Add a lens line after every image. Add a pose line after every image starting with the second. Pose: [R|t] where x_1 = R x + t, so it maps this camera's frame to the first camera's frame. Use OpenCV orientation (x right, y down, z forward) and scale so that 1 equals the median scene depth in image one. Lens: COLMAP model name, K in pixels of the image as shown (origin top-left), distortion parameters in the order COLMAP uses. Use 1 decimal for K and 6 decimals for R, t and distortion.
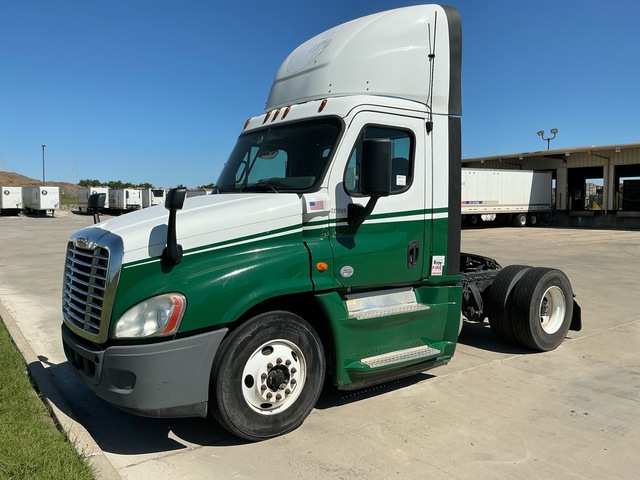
lens RADIAL K [[534.0, 0, 320.3], [0, 534.0, 237.2], [0, 0, 1]] dist [-0.009703, 0.007445]
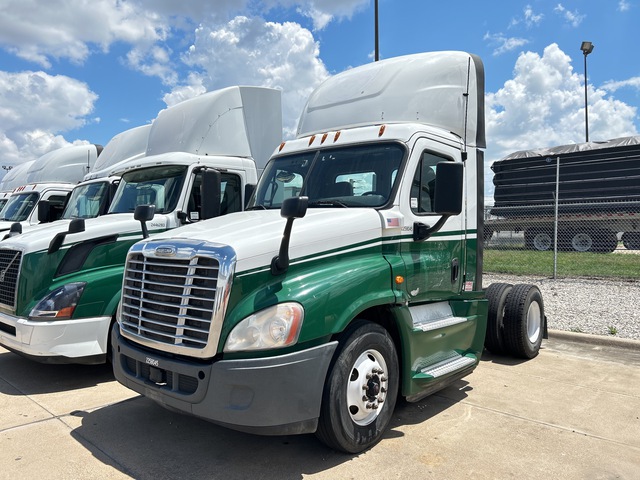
lens RADIAL K [[481.8, 0, 317.7], [0, 481.8, 235.8], [0, 0, 1]] dist [0.000420, -0.011234]
pose [[0.978545, 0.022592, 0.204791, -0.328235], [-0.008114, 0.997425, -0.071263, 0.035736], [-0.205873, 0.068073, 0.976208, 0.098701]]
